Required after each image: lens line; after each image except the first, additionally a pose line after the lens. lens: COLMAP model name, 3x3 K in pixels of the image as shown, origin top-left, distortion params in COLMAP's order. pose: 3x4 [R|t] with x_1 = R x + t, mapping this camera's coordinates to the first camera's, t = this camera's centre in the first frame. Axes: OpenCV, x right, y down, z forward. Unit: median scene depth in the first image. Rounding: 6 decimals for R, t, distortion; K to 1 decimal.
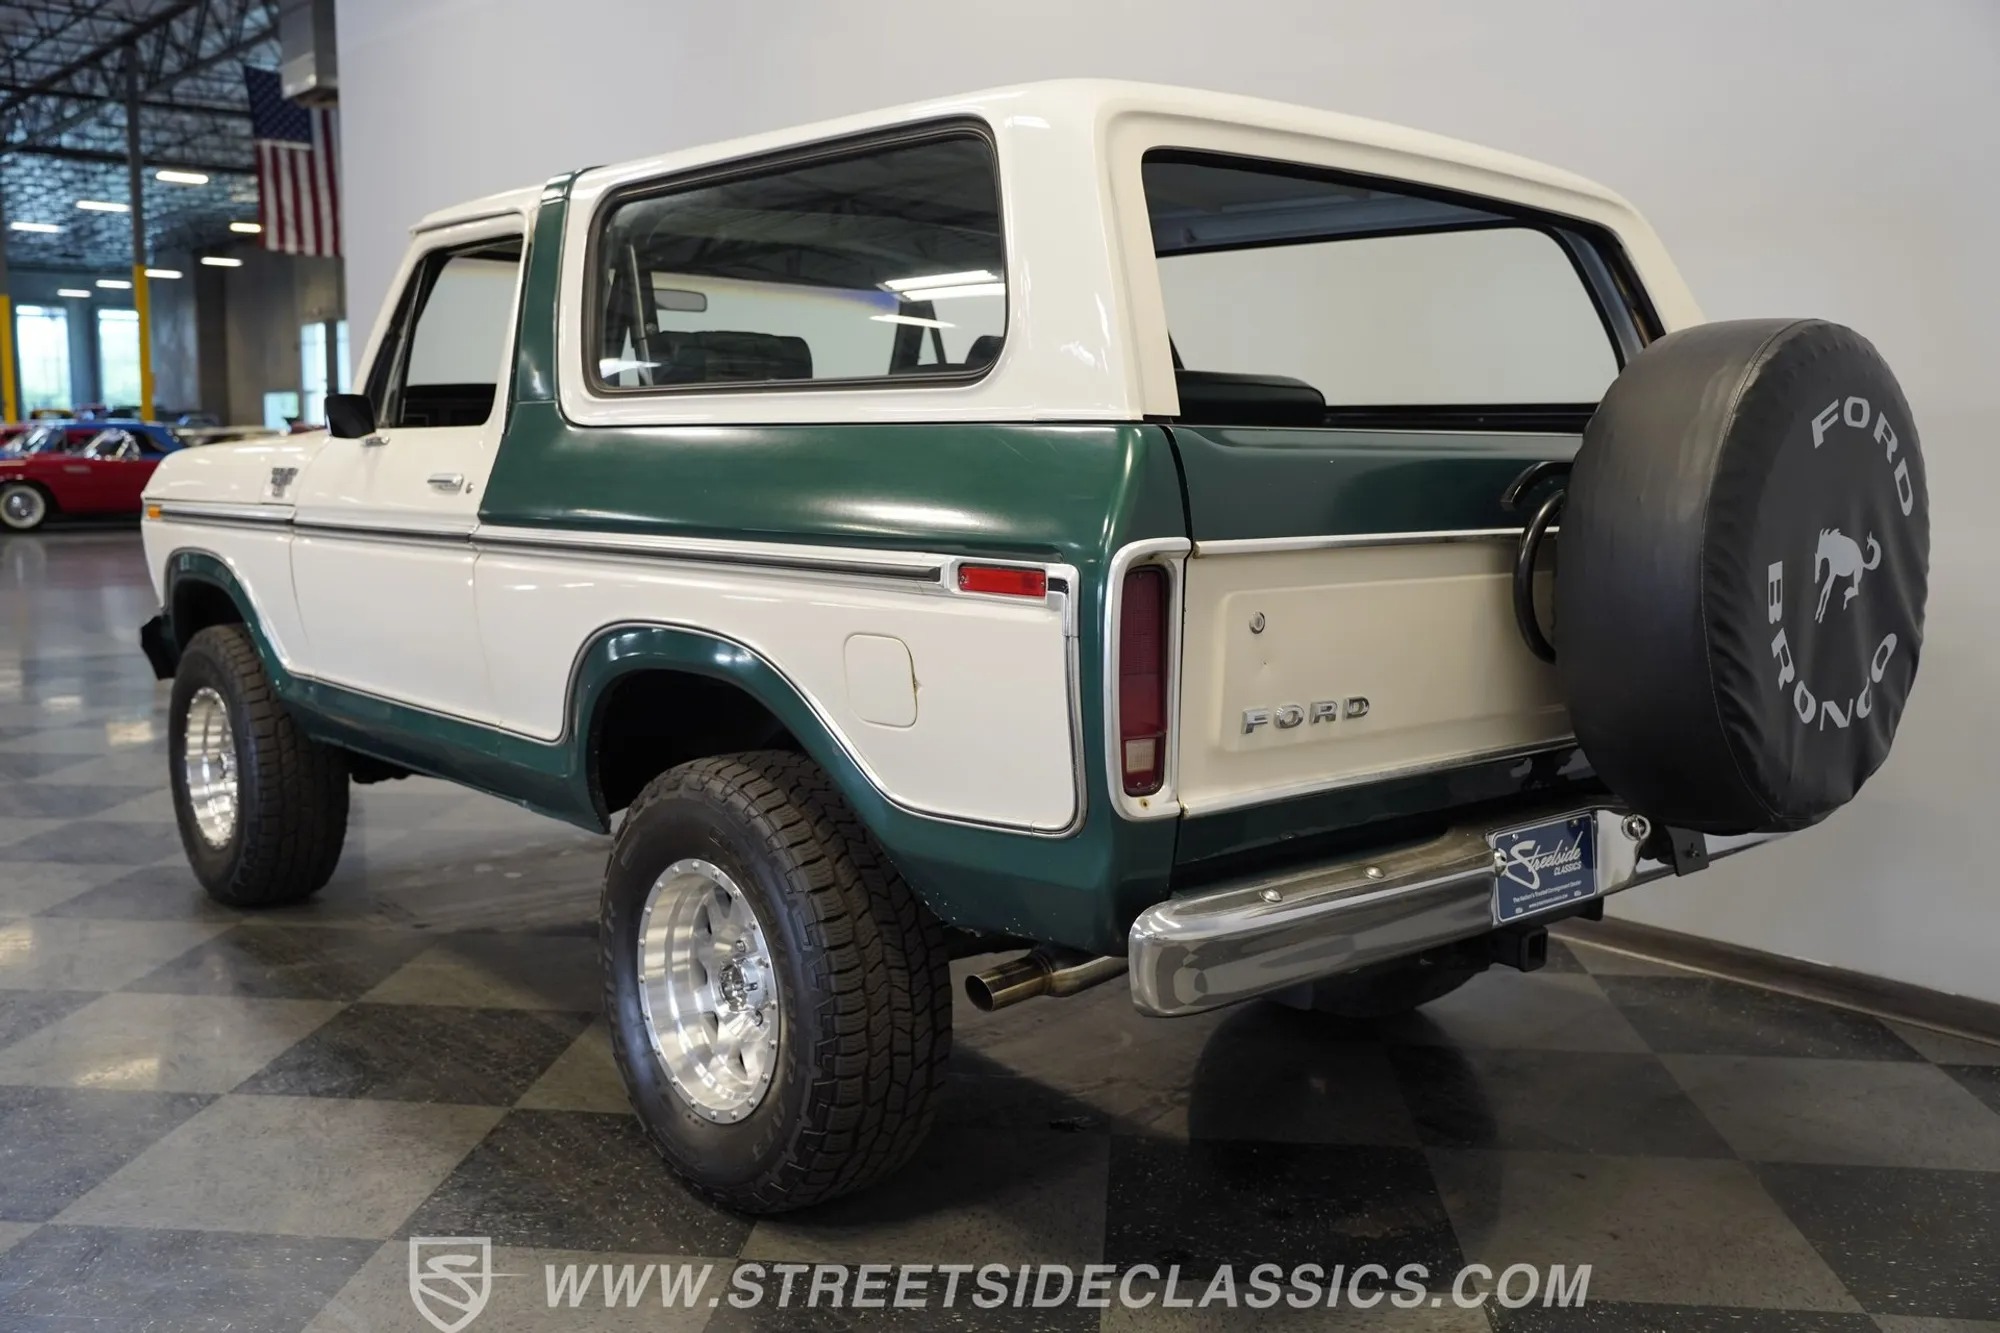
lens RADIAL K [[1789.0, 0, 1007.3], [0, 1789.0, 677.9], [0, 0, 1]] dist [-0.031009, 0.076254]
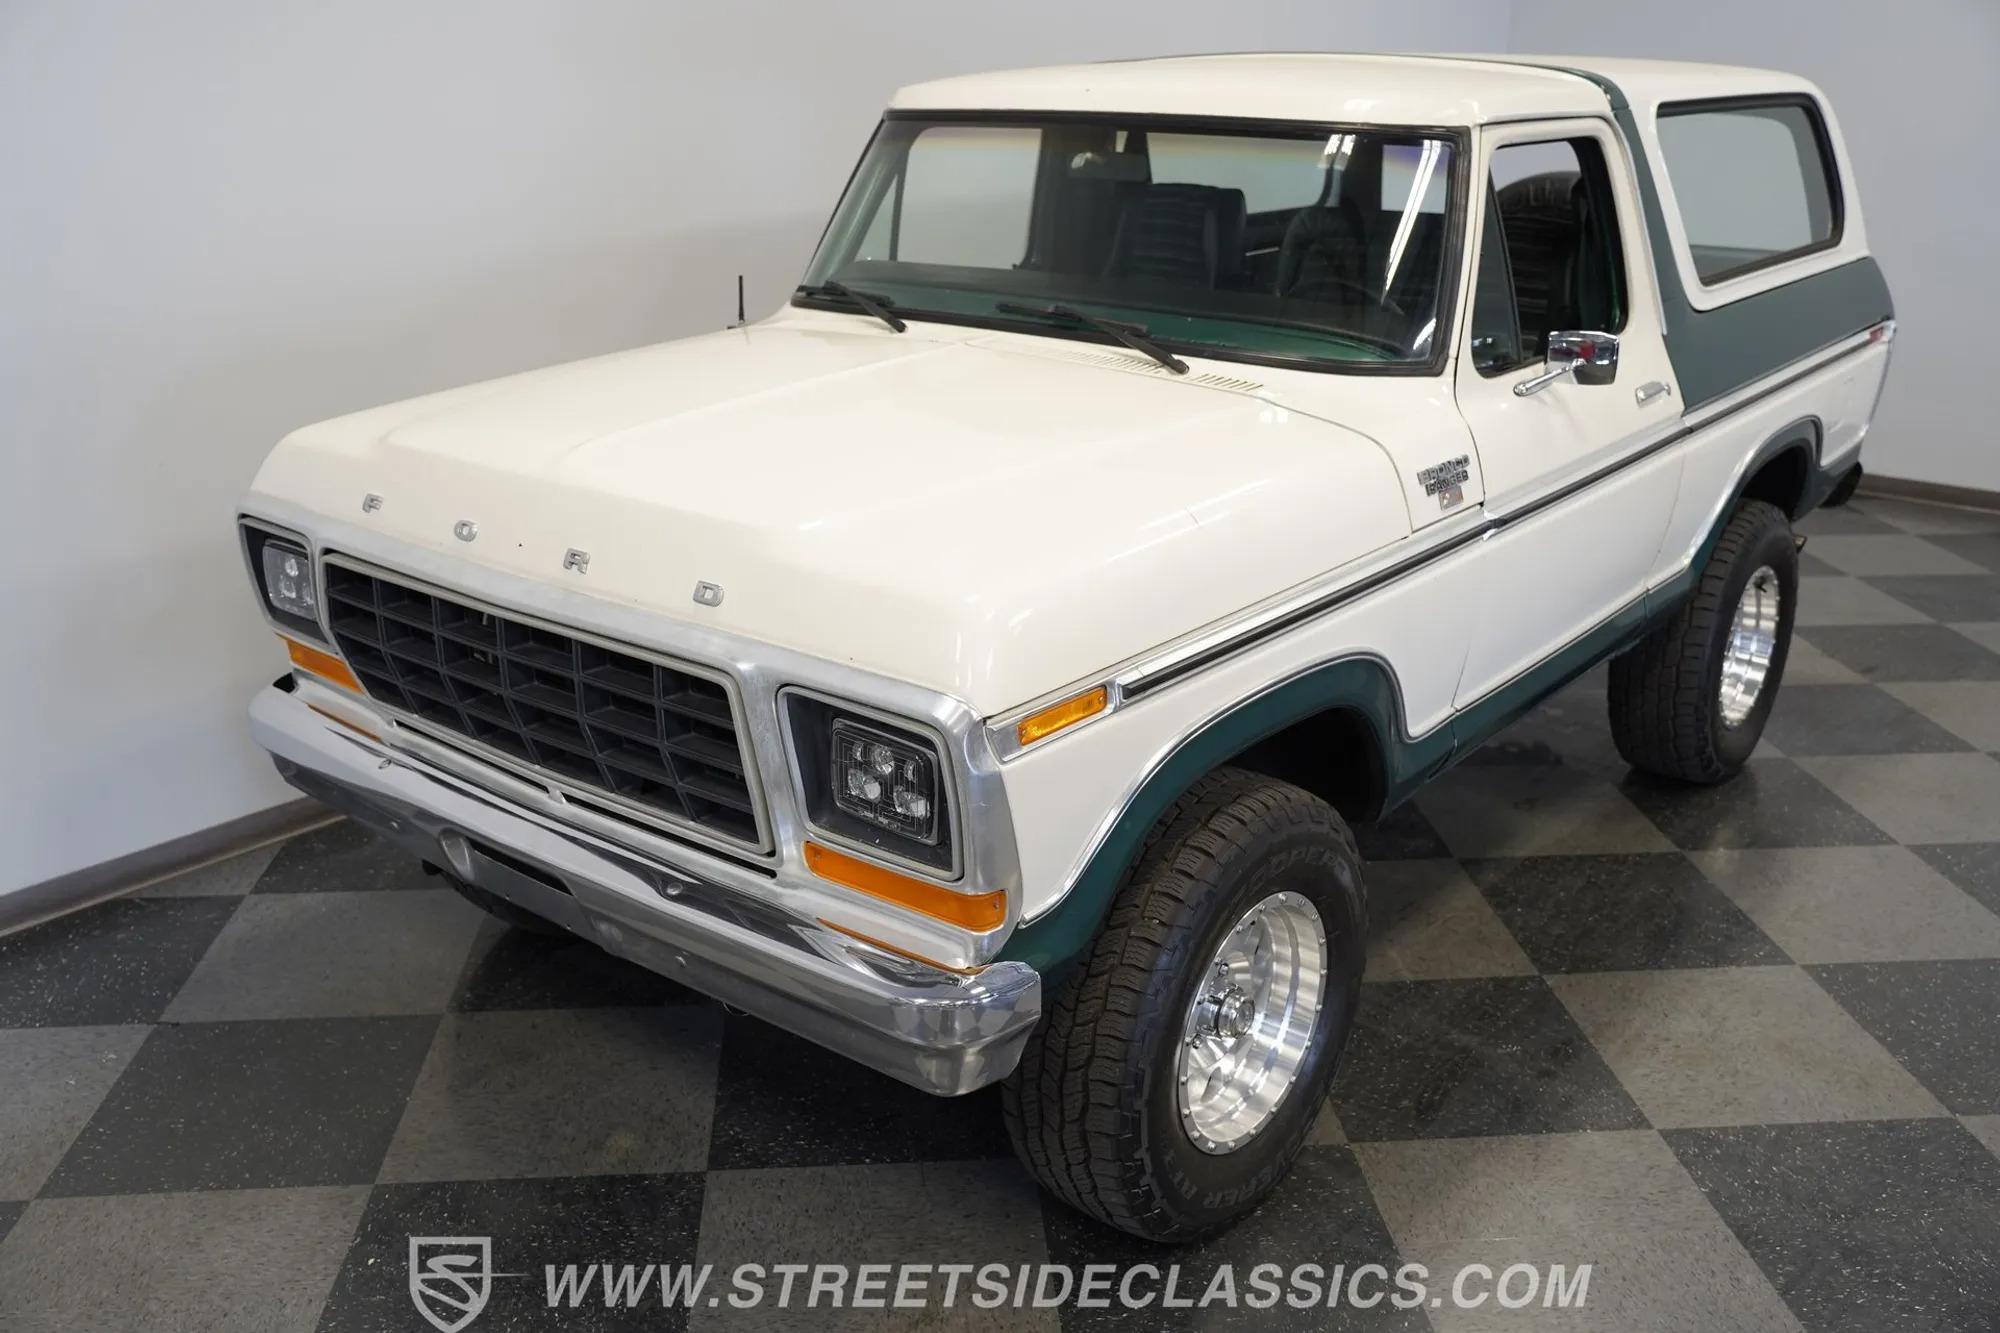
lens RADIAL K [[1789.0, 0, 1009.8], [0, 1789.0, 684.5], [0, 0, 1]] dist [-0.031009, 0.076254]
pose [[-0.170308, -0.348327, 0.921772, -1.412819], [0.123405, 0.920534, 0.370660, -0.428375], [-0.977633, 0.176878, -0.113789, 1.691189]]
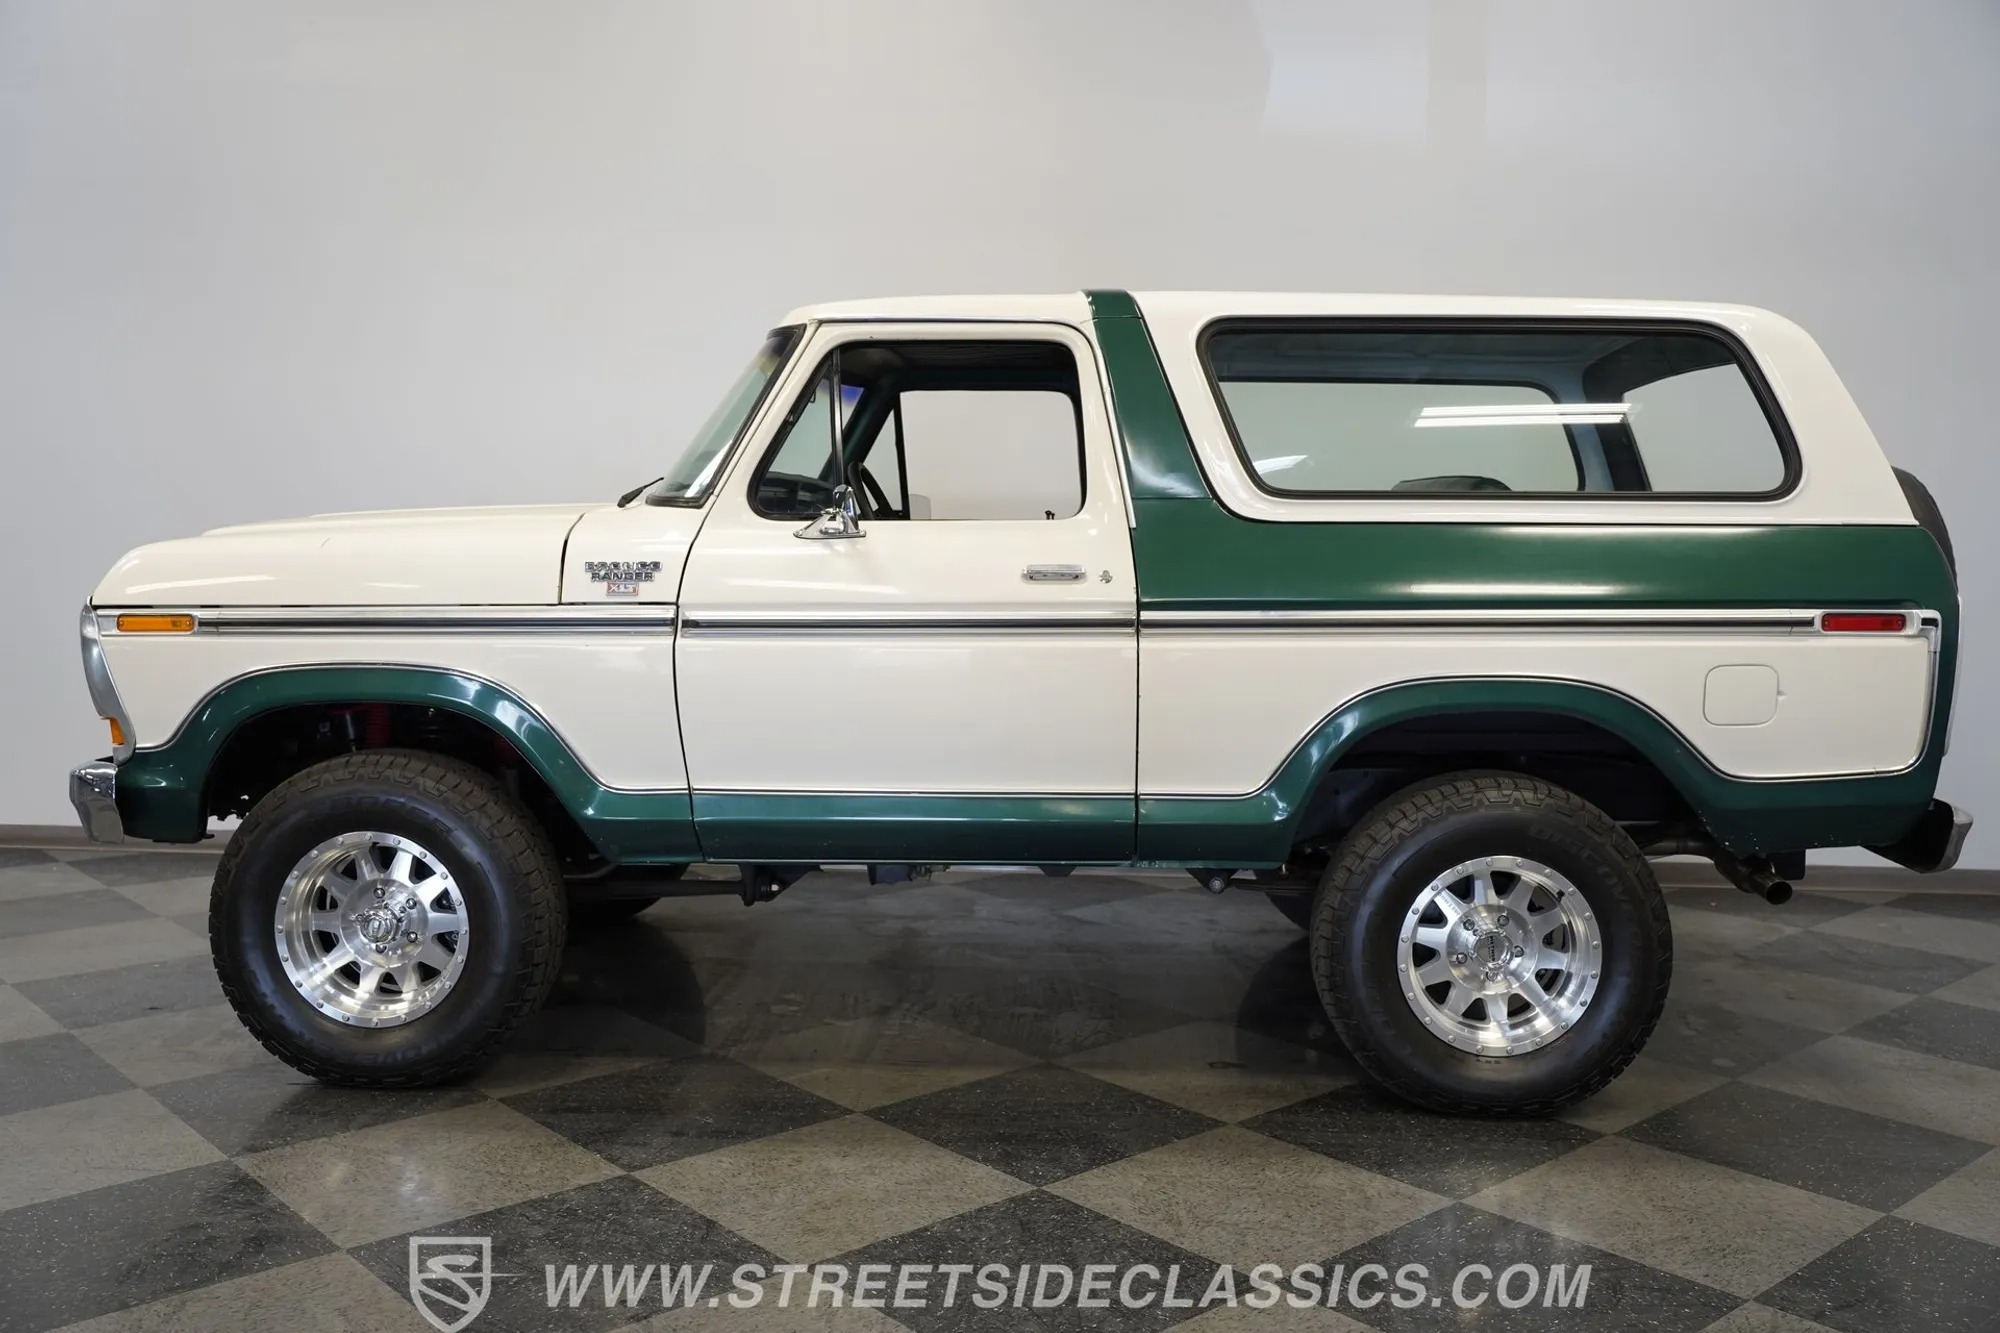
lens RADIAL K [[1789.0, 0, 999.3], [0, 1789.0, 662.9], [0, 0, 1]] dist [-0.031009, 0.076254]
pose [[0.687667, -0.065834, 0.723036, -1.247129], [0.093748, 0.995595, 0.001489, -0.068426], [-0.719948, 0.066759, 0.690809, 0.325410]]
